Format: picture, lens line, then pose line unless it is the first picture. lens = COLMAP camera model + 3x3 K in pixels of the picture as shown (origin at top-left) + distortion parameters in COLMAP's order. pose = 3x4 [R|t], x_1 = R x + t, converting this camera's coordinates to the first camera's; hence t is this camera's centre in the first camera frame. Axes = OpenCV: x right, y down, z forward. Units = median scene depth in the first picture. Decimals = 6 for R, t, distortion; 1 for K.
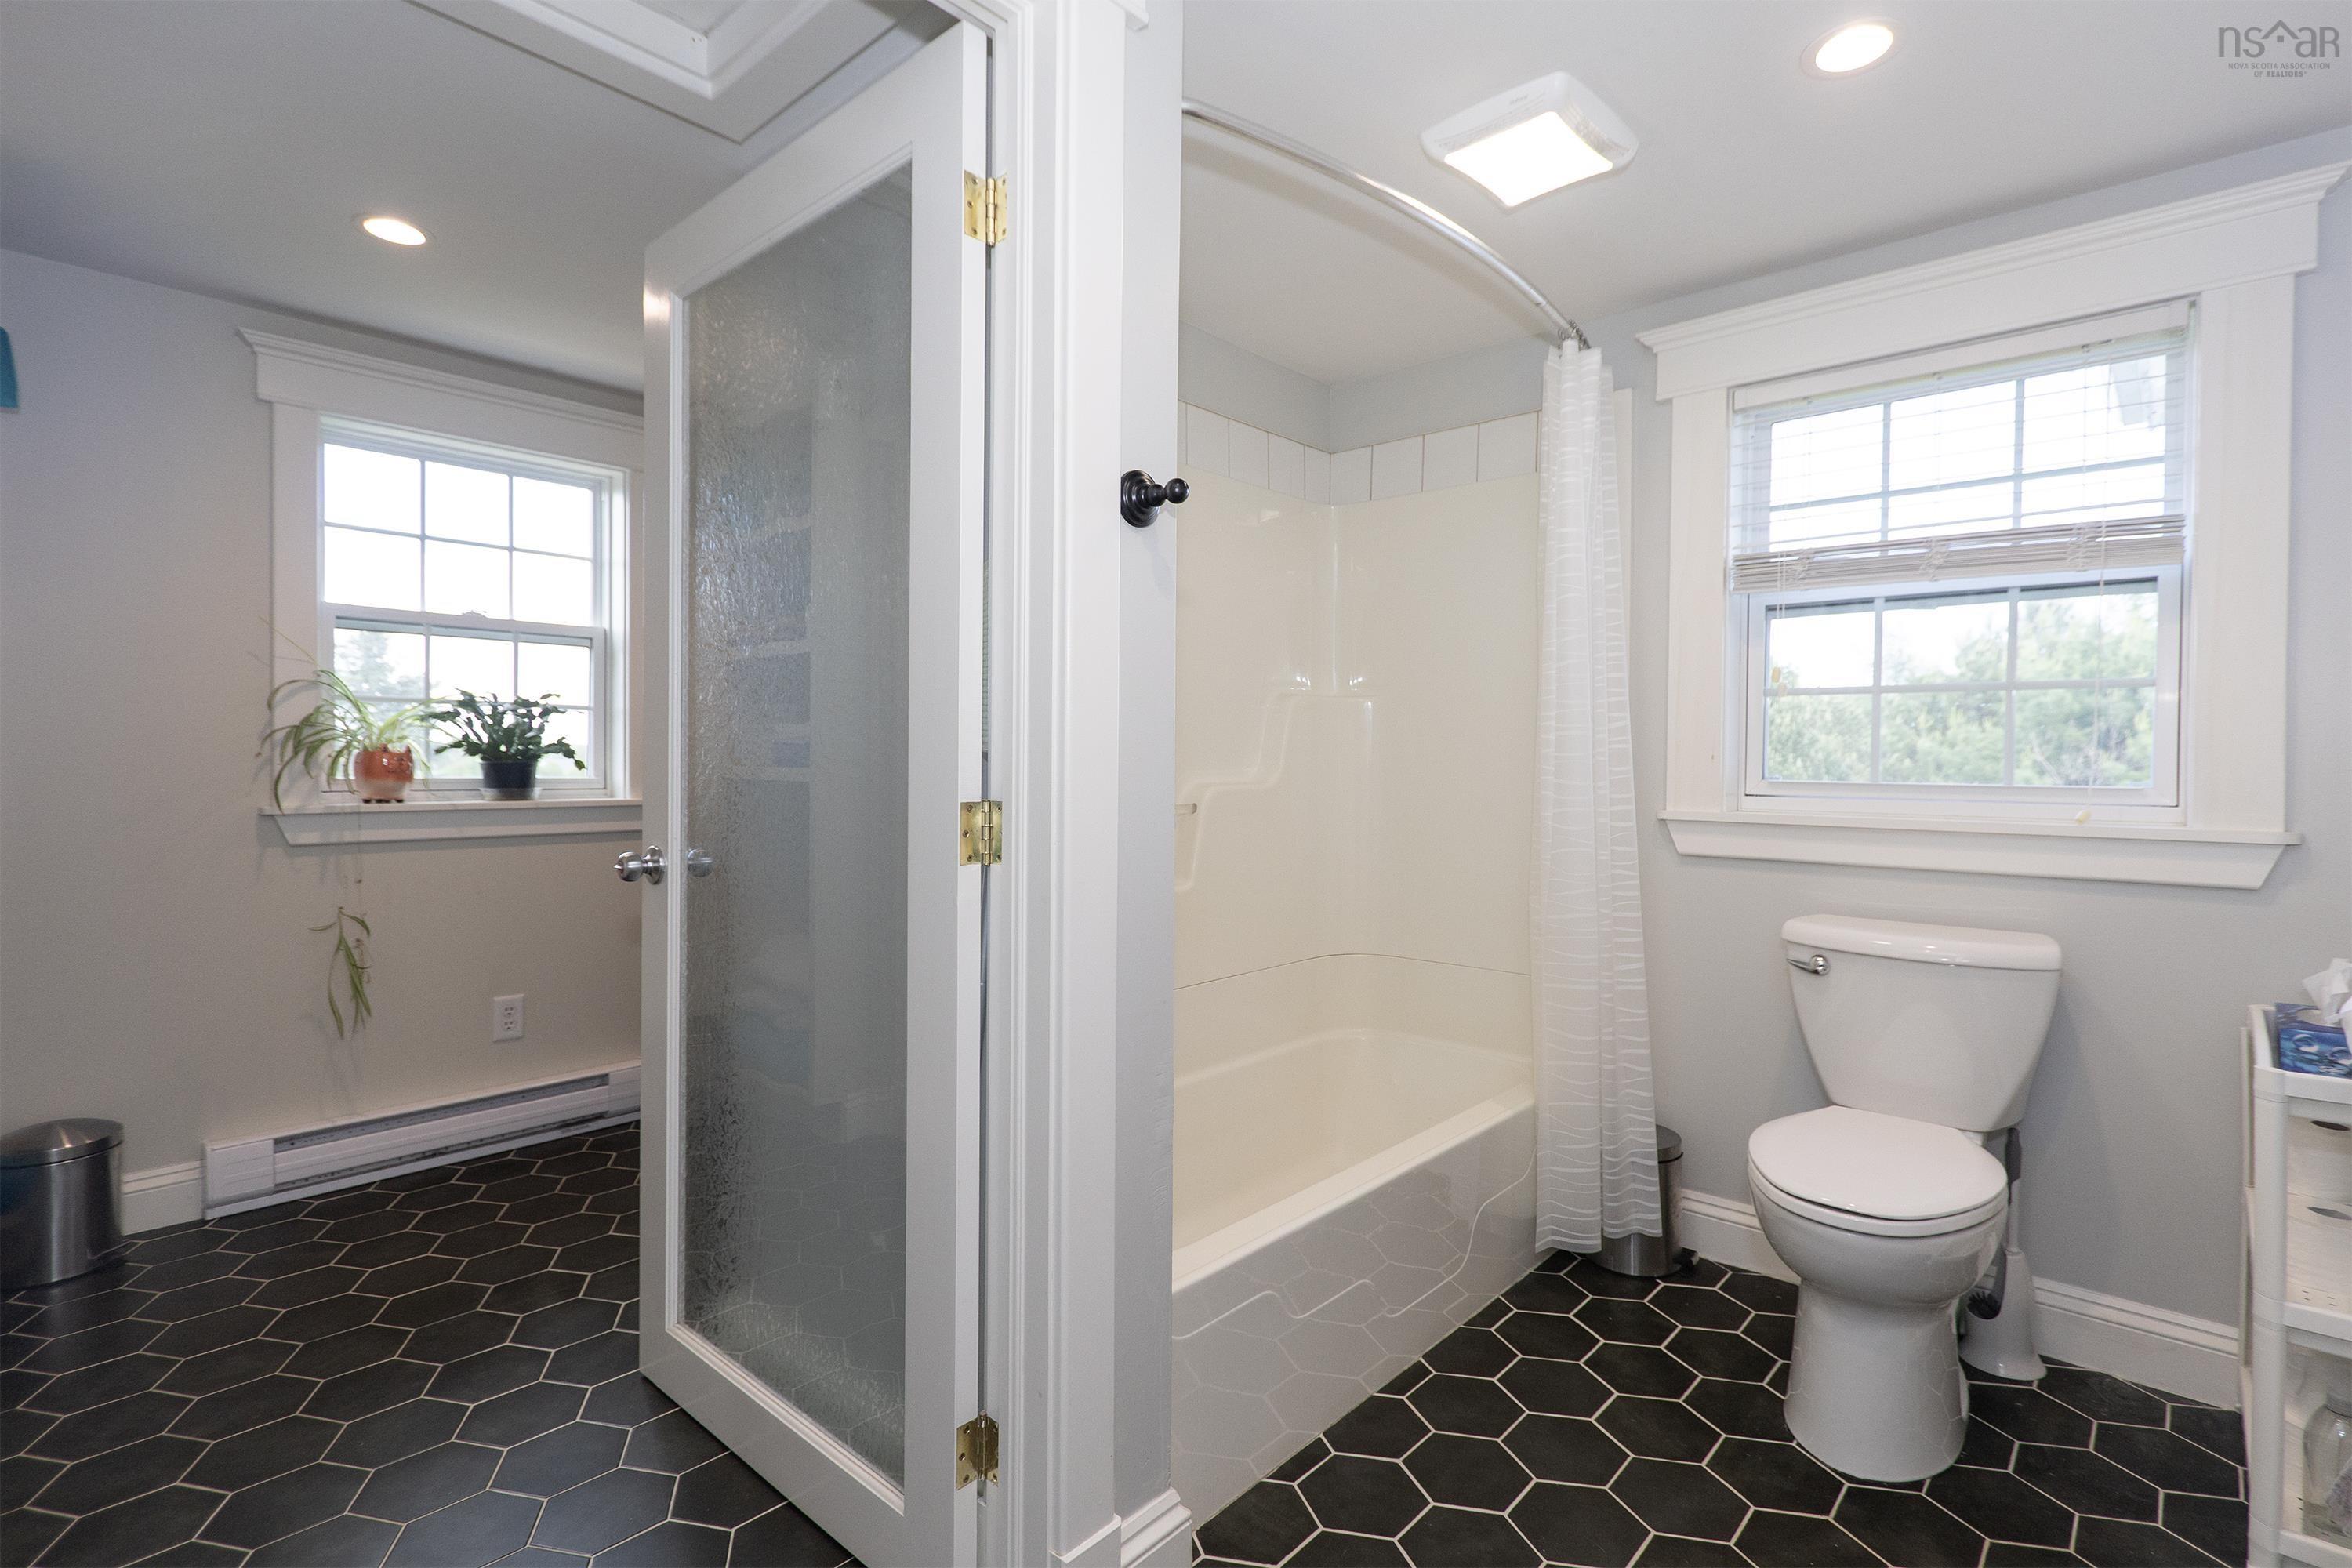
lens RADIAL K [[1098.5, 0, 1167.3], [0, 1098.5, 780.5], [0, 0, 1]] dist [-0.008888, -0.000434]
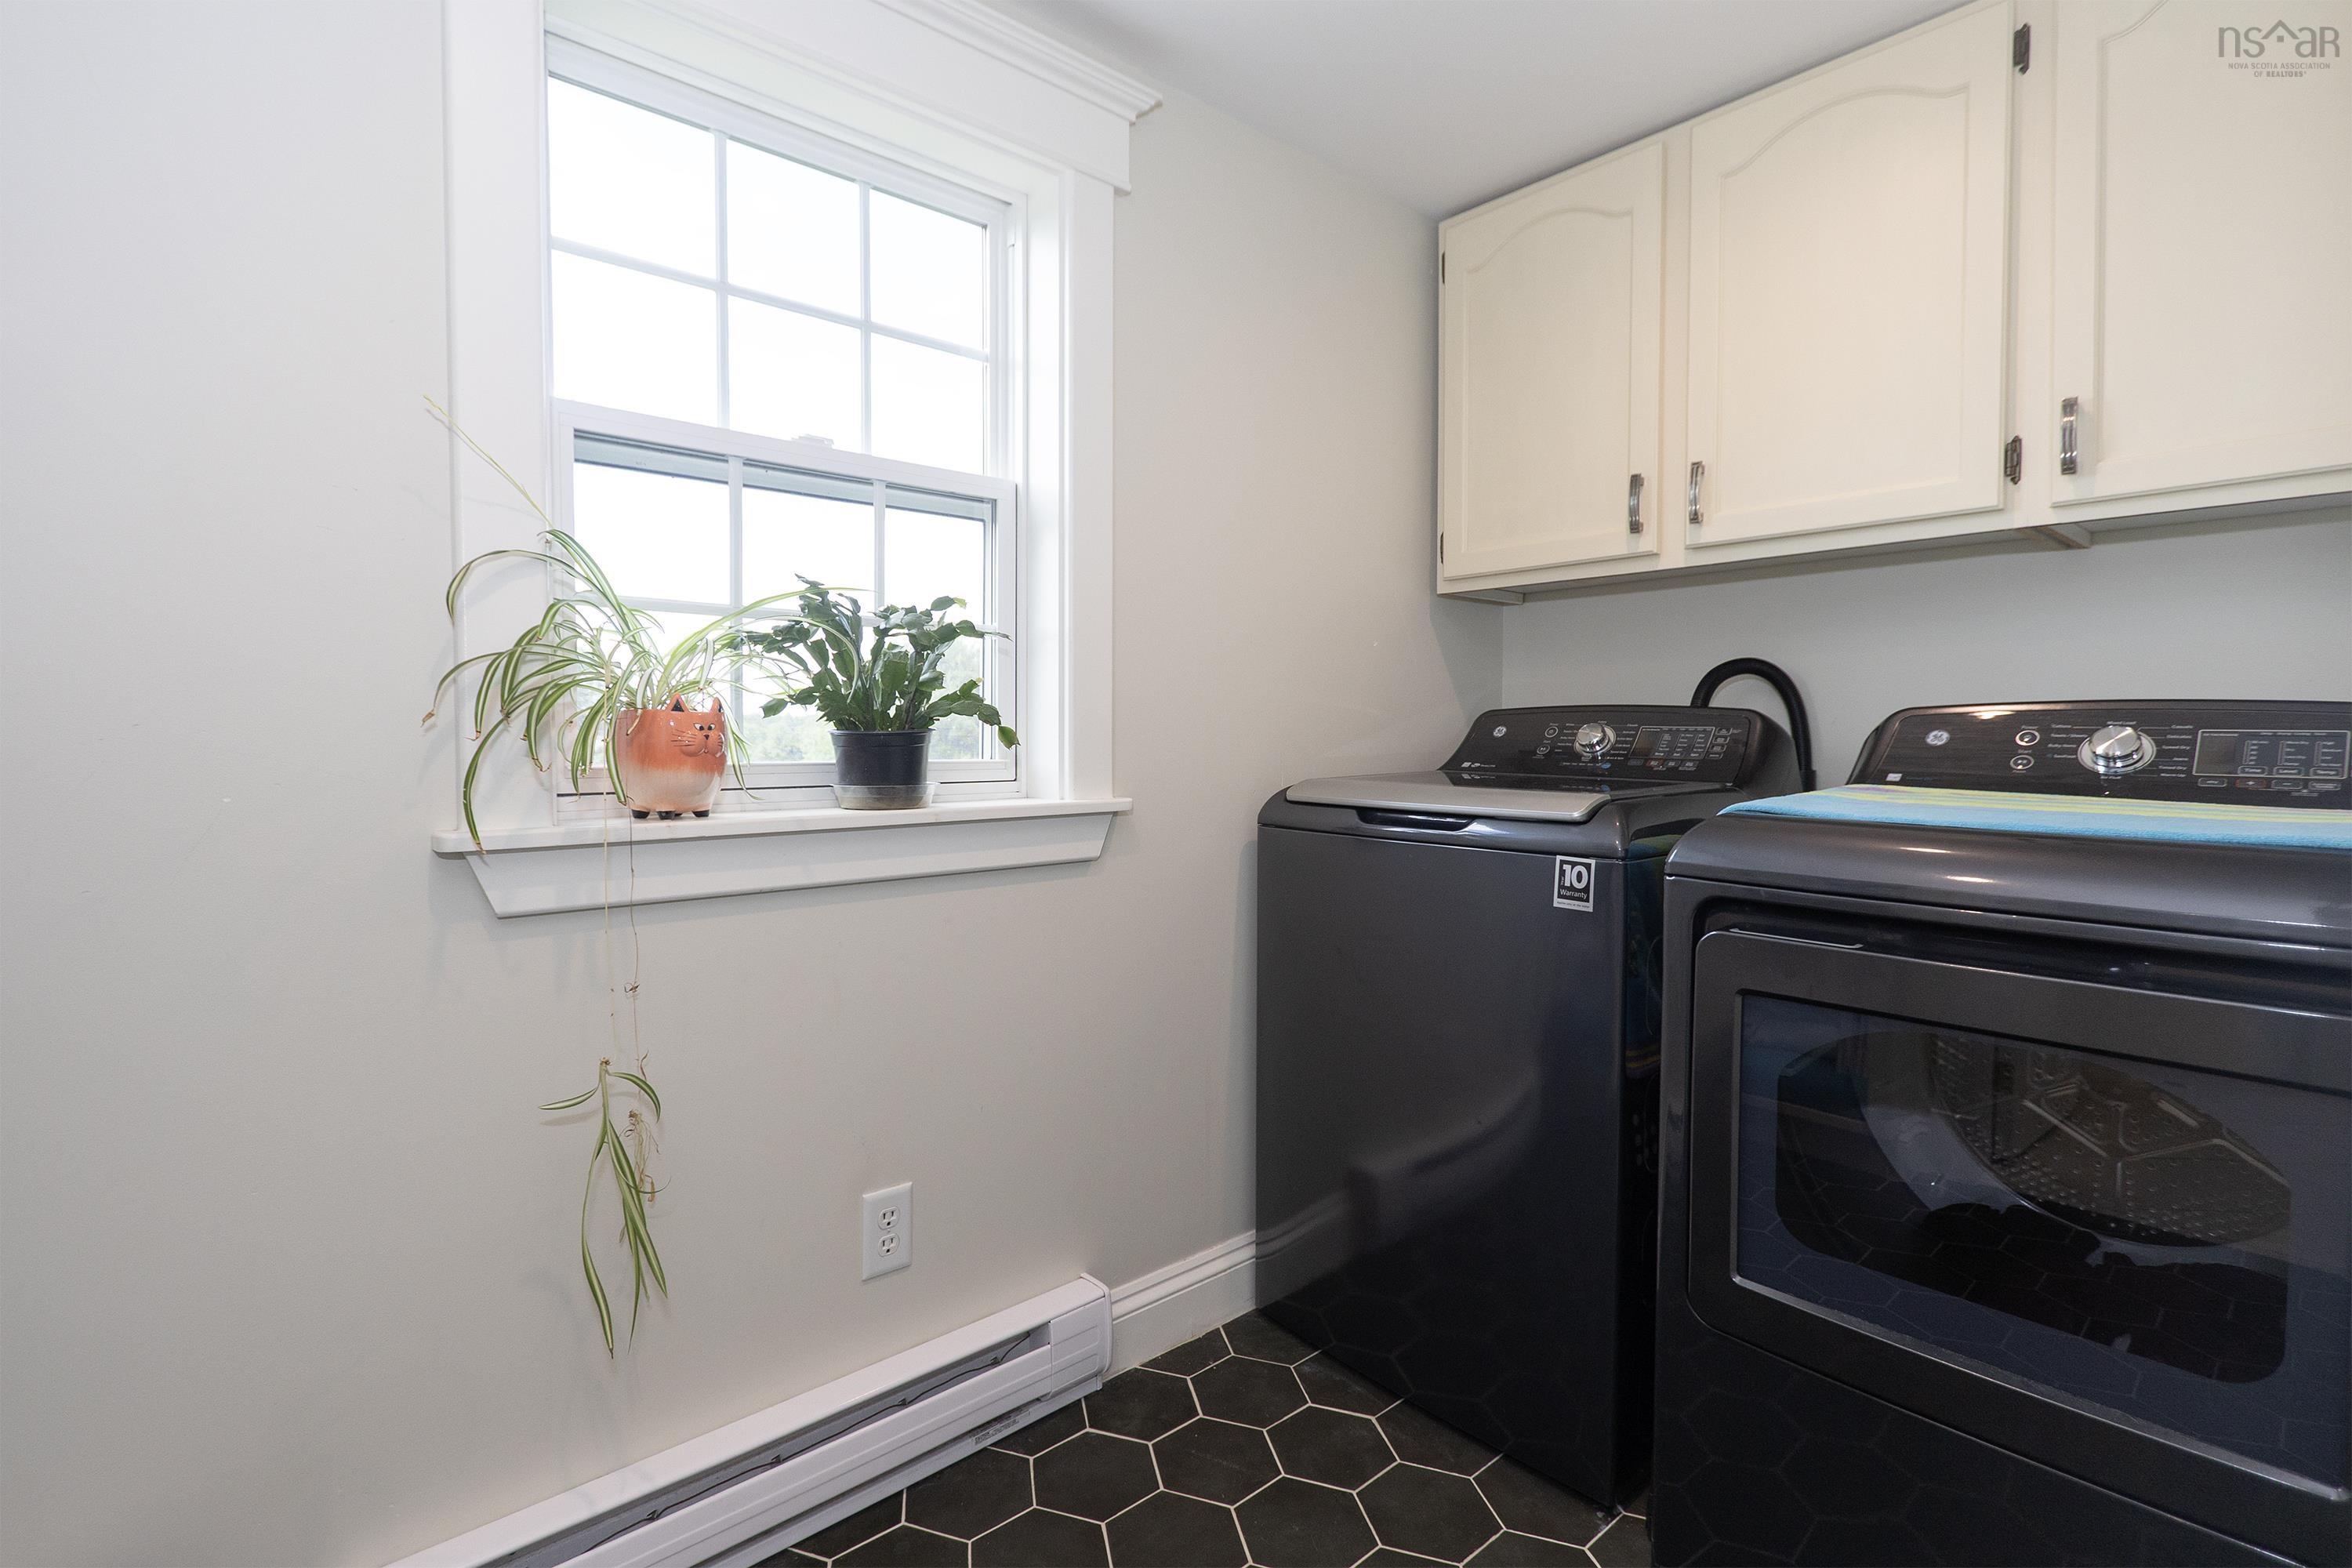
lens RADIAL K [[1098.5, 0, 1120.4], [0, 1098.5, 774.5], [0, 0, 1]] dist [-0.008888, -0.000434]
pose [[0.989533, -0.000604, -0.144302, -0.453087], [0.003698, 0.999769, 0.021174, -0.008281], [0.144256, -0.021486, 0.989307, 0.553492]]
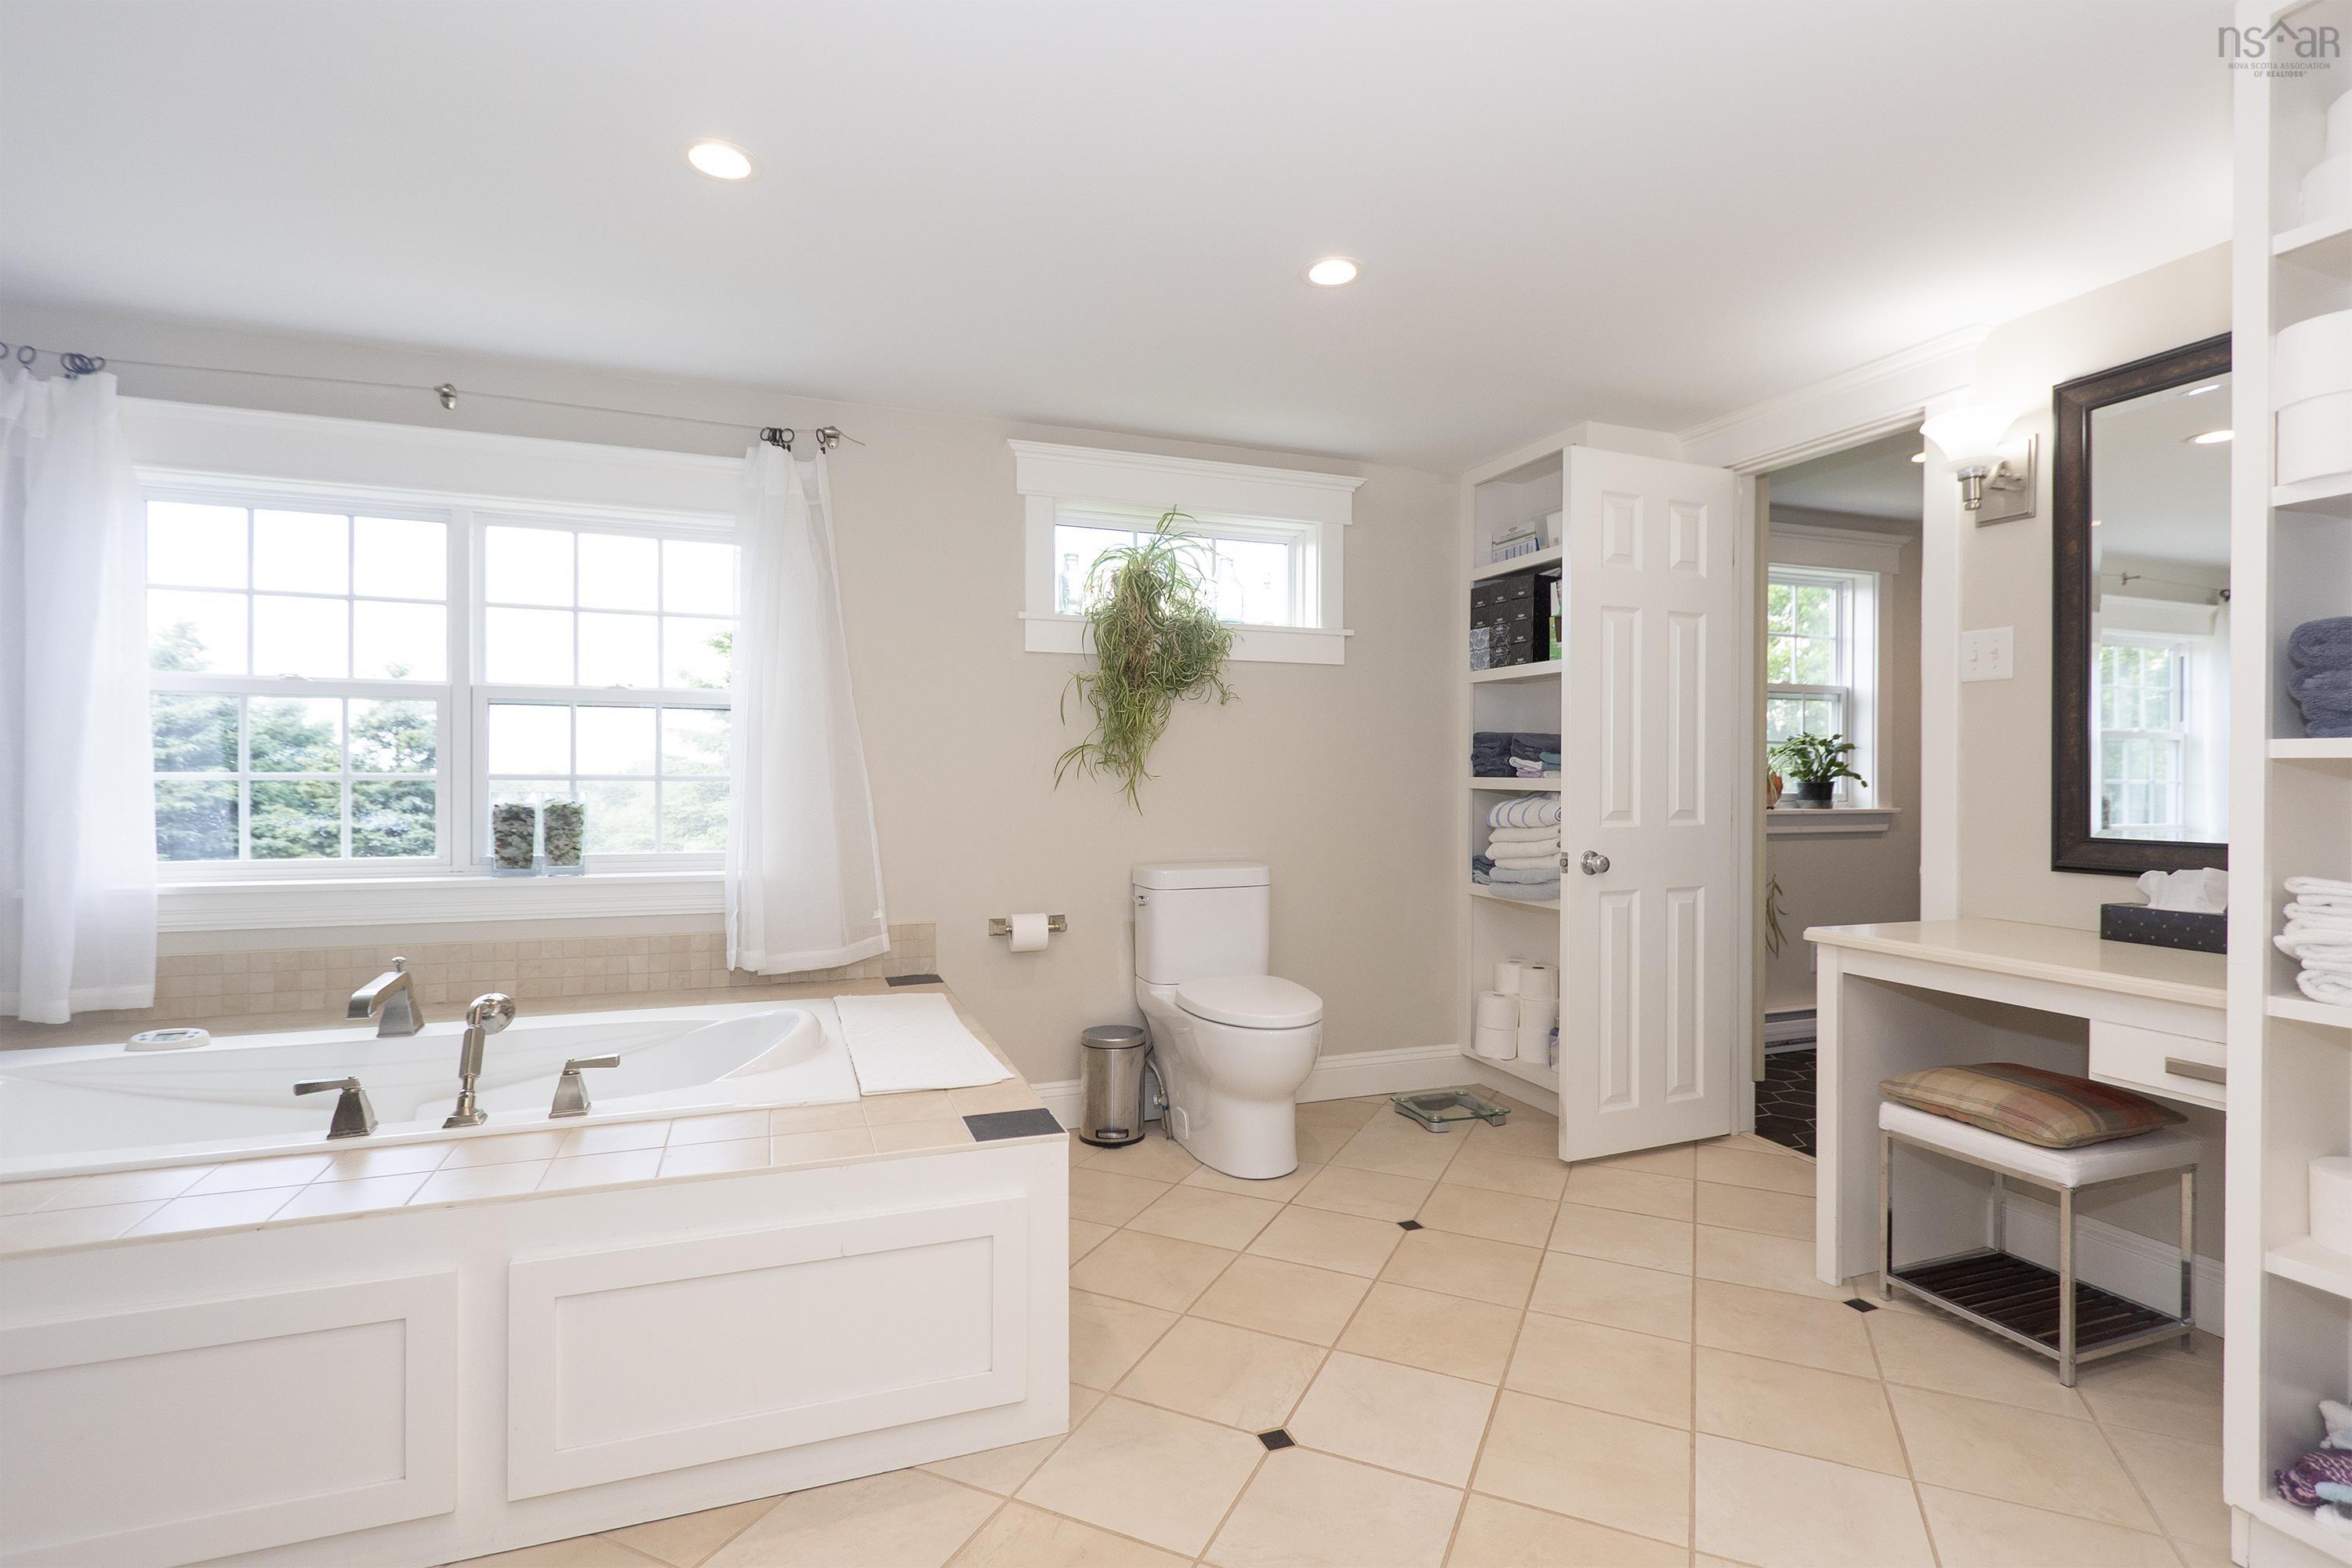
lens RADIAL K [[1098.5, 0, 1179.6], [0, 1098.5, 768.0], [0, 0, 1]] dist [-0.008888, -0.000434]
pose [[0.876574, -0.009741, -0.481169, -0.696582], [-0.002229, 0.999702, -0.024299, 0.001774], [0.481262, 0.022372, 0.876291, -0.753691]]
